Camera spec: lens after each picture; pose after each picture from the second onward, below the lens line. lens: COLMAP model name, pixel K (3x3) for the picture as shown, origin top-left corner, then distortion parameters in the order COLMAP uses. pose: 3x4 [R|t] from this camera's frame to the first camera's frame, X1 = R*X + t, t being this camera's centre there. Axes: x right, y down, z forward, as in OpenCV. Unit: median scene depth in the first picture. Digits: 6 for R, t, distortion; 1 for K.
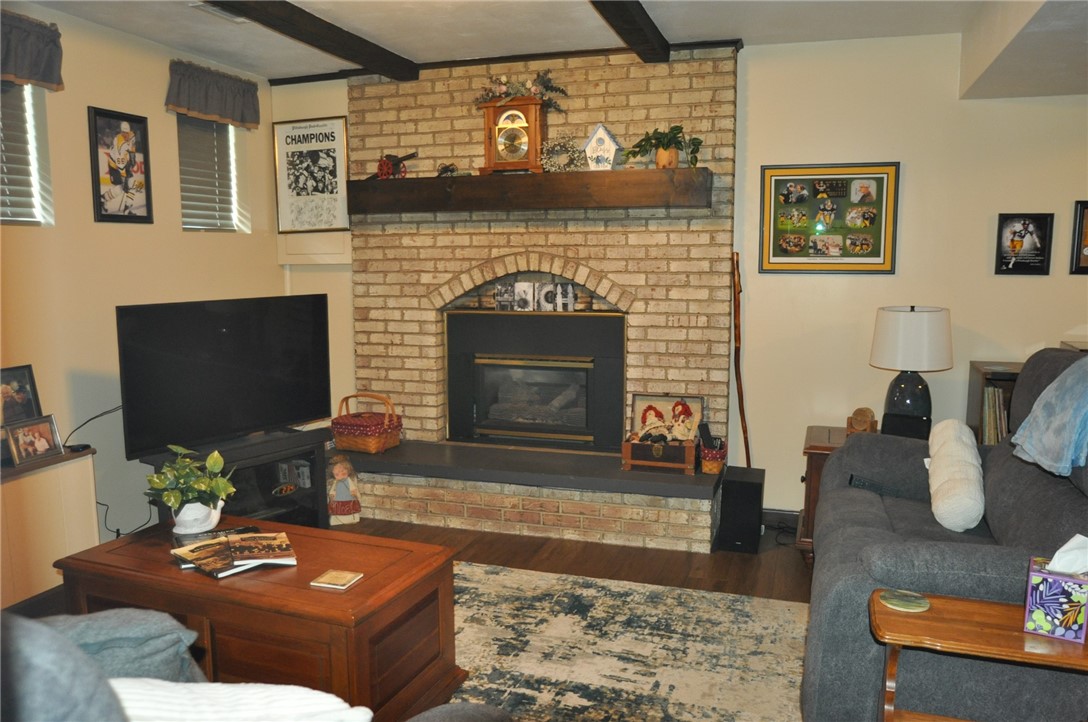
lens RADIAL K [[812.7, 0, 547.3], [0, 812.7, 375.1], [0, 0, 1]] dist [-0.057375, 0.015932]
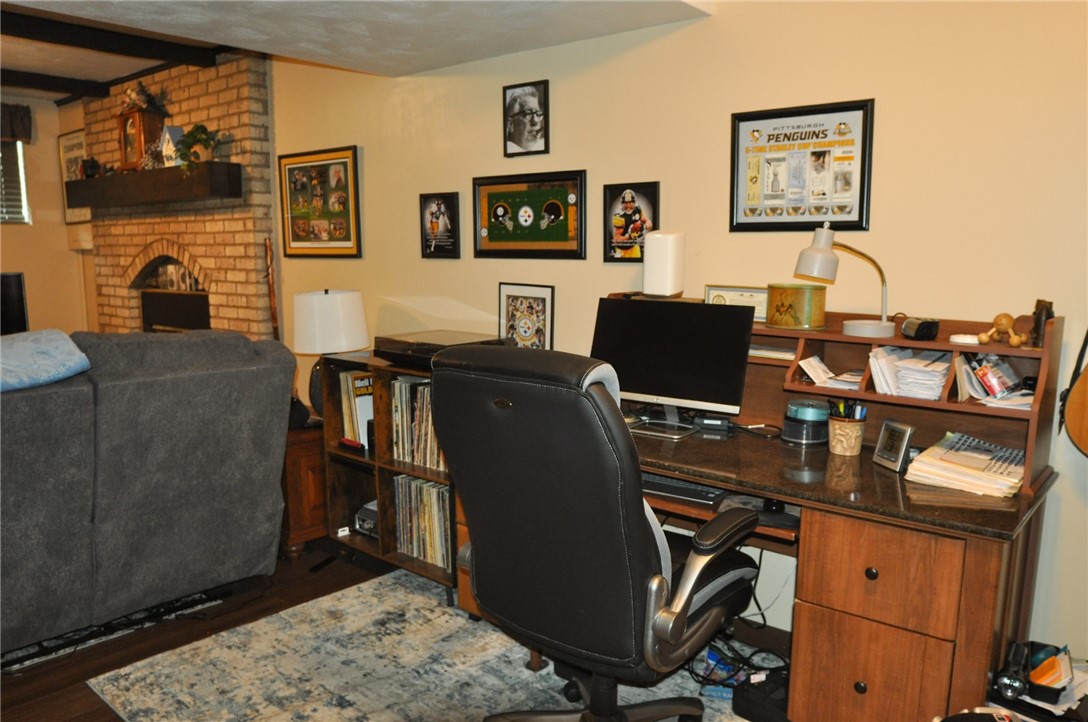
lens RADIAL K [[812.7, 0, 547.3], [0, 812.7, 375.1], [0, 0, 1]] dist [-0.057375, 0.015932]
pose [[0.930683, 0.057283, -0.361314, 0.996744], [-0.048190, 0.998255, 0.034136, -0.025089], [0.362639, -0.014358, 0.931819, 0.140396]]
